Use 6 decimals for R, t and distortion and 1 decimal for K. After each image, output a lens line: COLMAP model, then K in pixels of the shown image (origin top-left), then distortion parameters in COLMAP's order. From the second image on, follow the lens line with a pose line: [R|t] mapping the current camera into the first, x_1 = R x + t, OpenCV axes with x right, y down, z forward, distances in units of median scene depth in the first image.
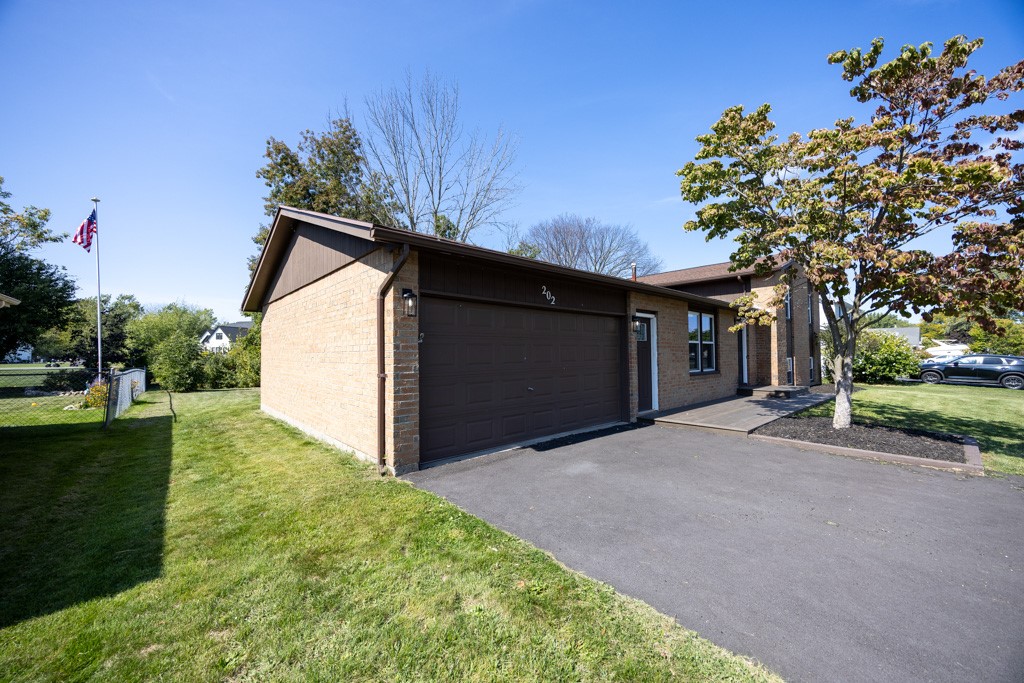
lens RADIAL K [[386.9, 0, 510.0], [0, 386.9, 345.1], [0, 0, 1]] dist [0.000691, -0.001090]
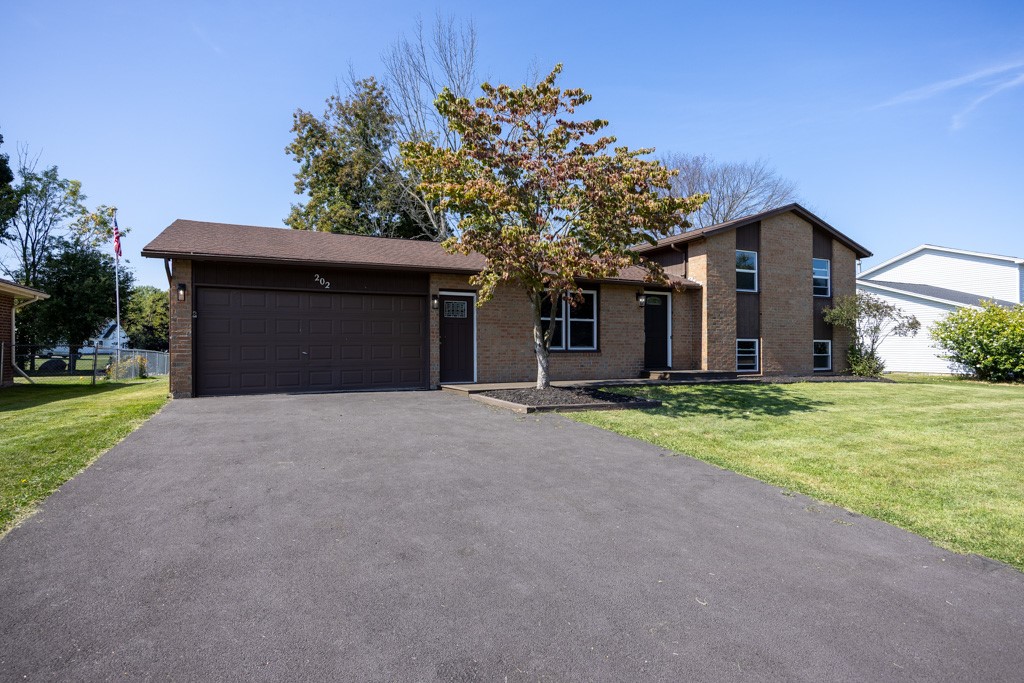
lens RADIAL K [[542.5, 0, 515.3], [0, 542.5, 346.6], [0, 0, 1]] dist [-0.012769, -0.001909]
pose [[0.960641, 0.002486, -0.277780, 0.293698], [0.002495, 0.999842, 0.017575, 0.013882], [0.277780, -0.017577, 0.960484, -0.133862]]
